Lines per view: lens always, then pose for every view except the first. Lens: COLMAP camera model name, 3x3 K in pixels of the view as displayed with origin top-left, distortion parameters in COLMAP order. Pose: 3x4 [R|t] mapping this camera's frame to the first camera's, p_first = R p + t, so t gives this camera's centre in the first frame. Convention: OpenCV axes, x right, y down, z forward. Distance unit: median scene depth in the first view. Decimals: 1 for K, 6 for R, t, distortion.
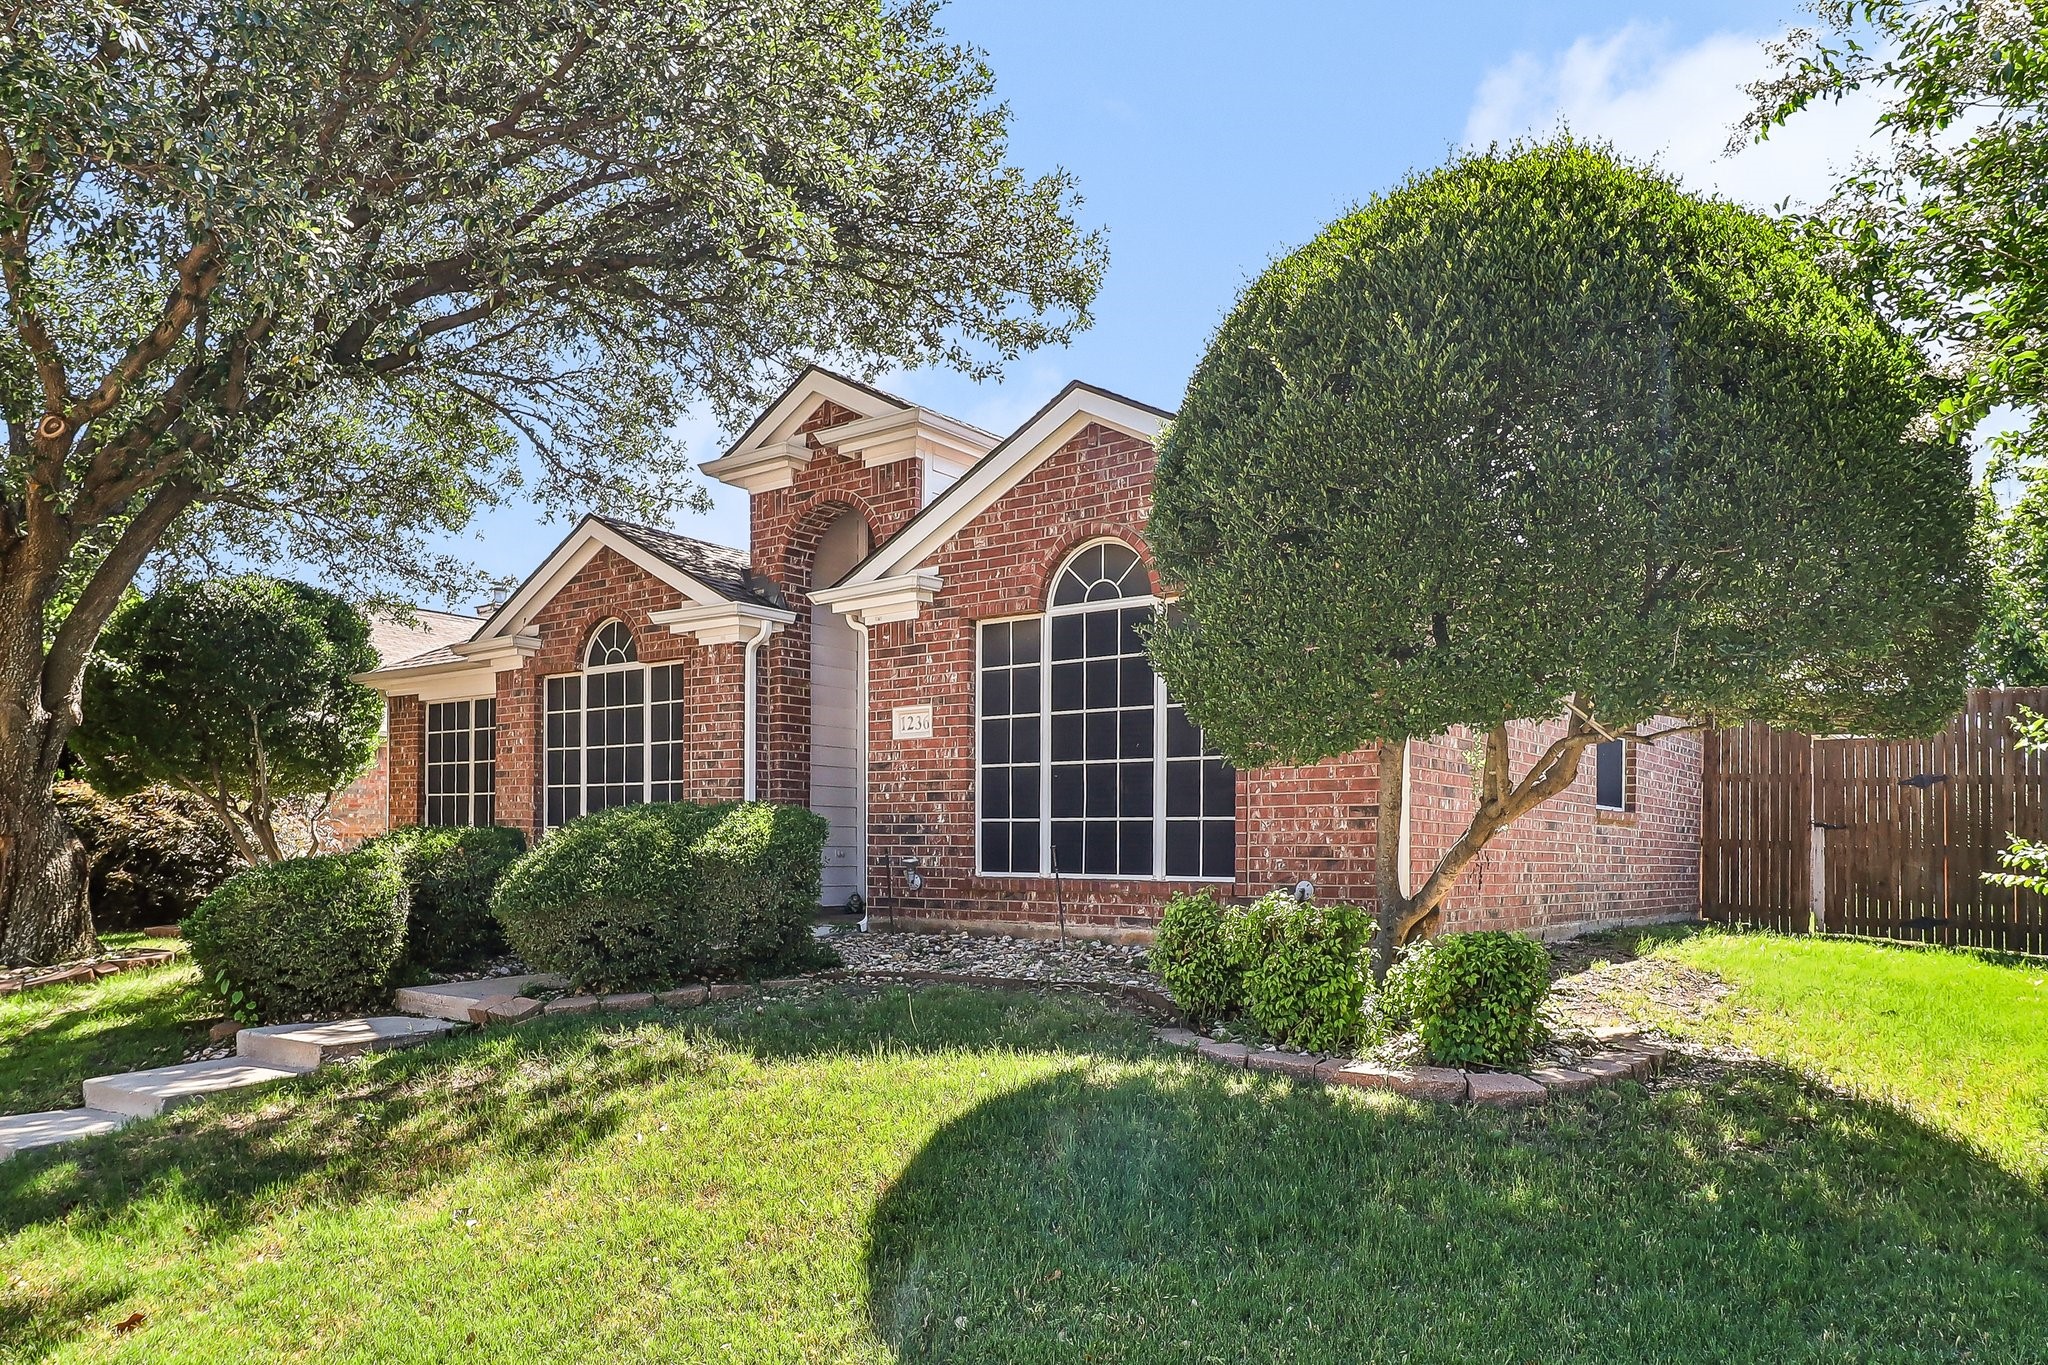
lens RADIAL K [[1280.9, 0, 1186.0], [0, 1280.9, 669.2], [0, 0, 1]] dist [0.000205, 0.001234]
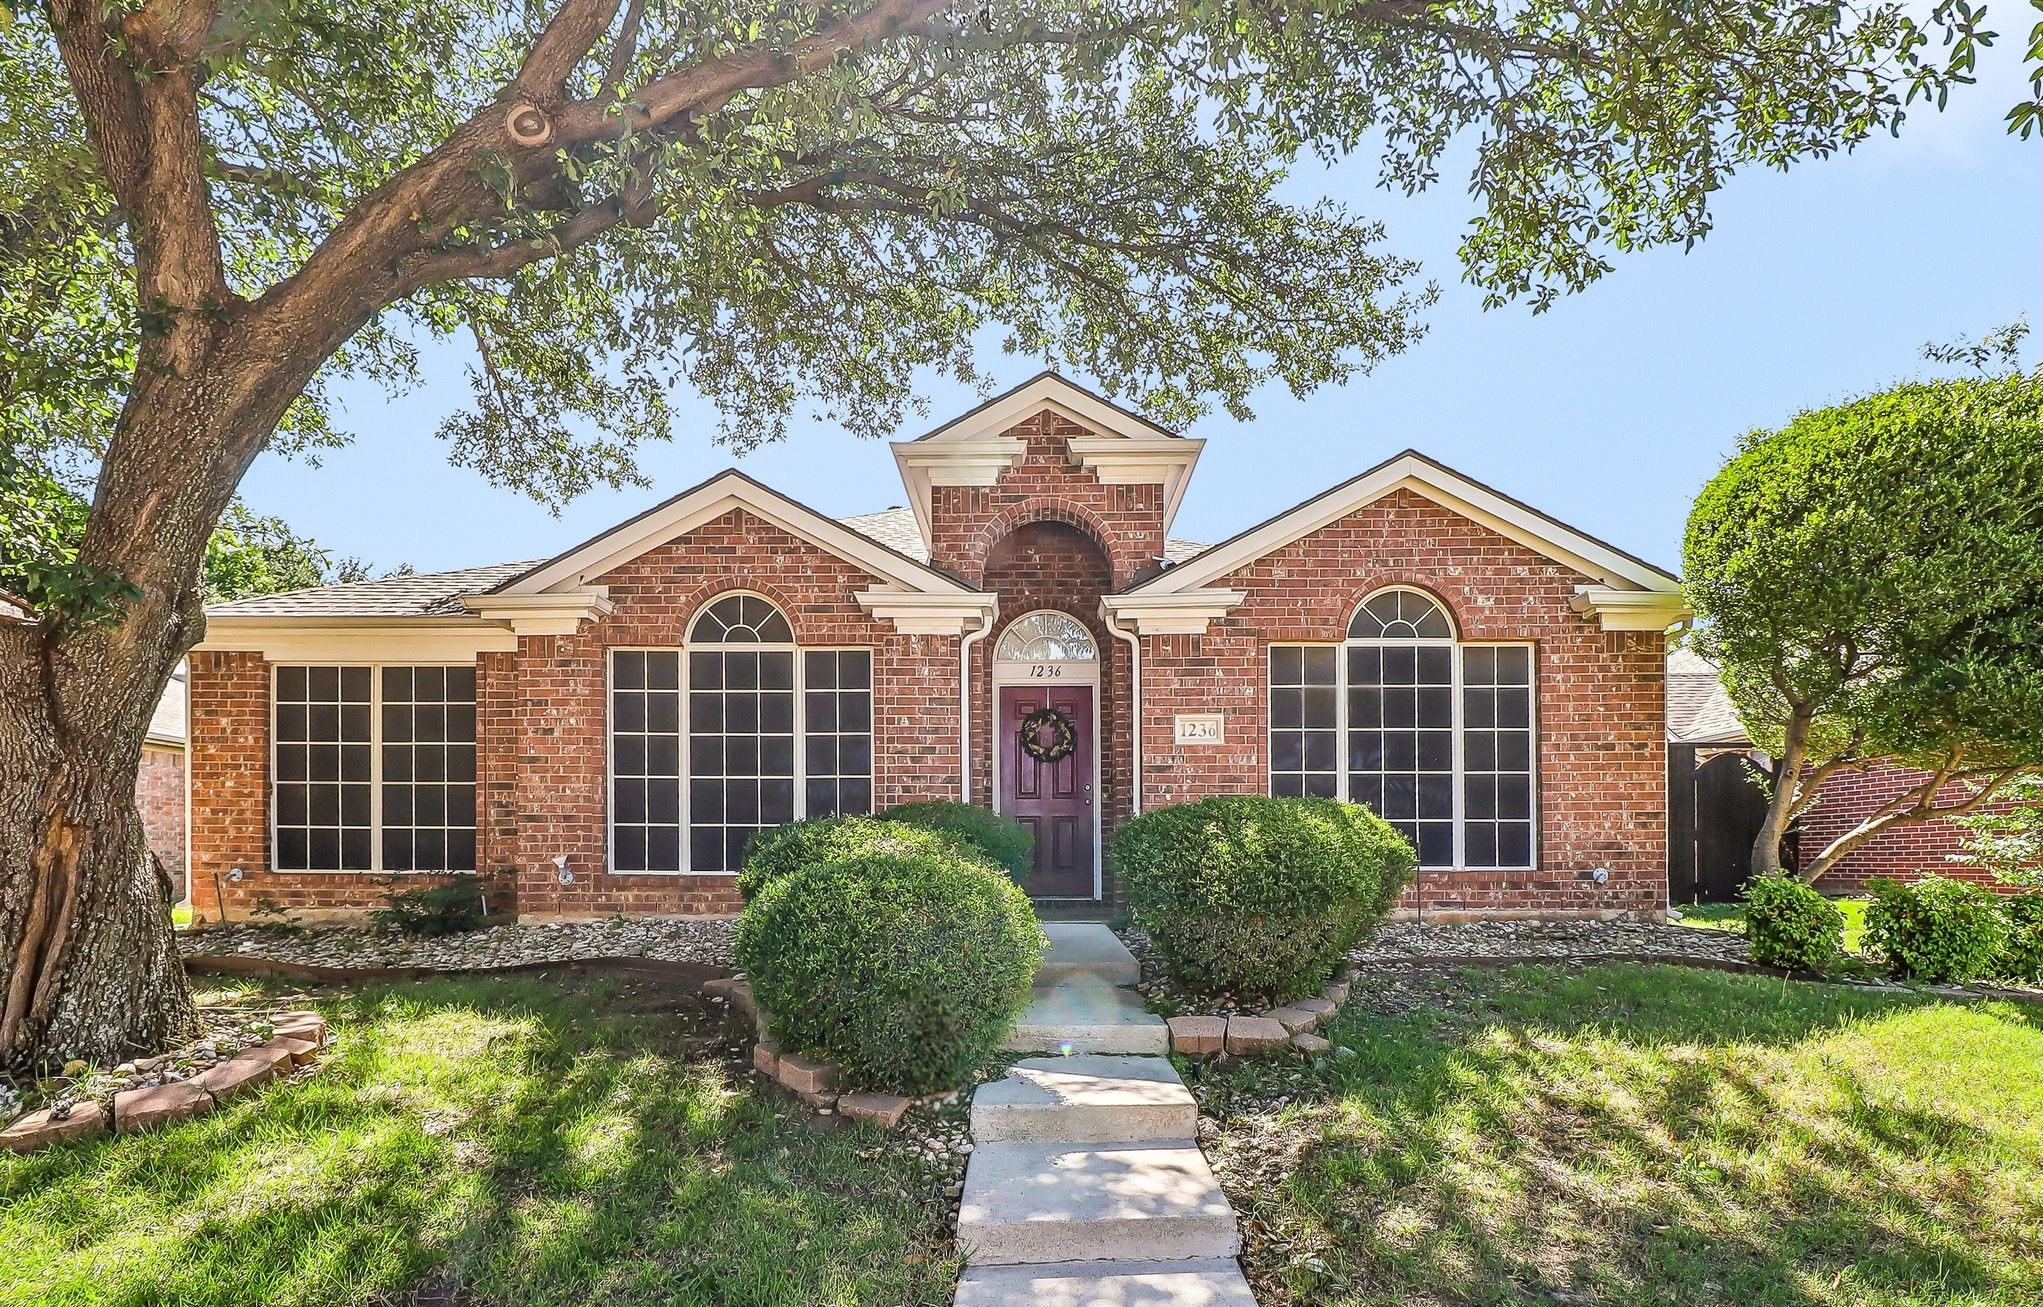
lens RADIAL K [[882.3, 0, 1026.8], [0, 882.3, 750.9], [0, 0, 1]] dist [-0.012073, -0.000103]
pose [[0.841707, 0.055890, 0.537033, -0.699072], [-0.069310, 0.997584, 0.004810, 0.063070], [-0.535467, -0.041271, 0.843547, 0.431545]]
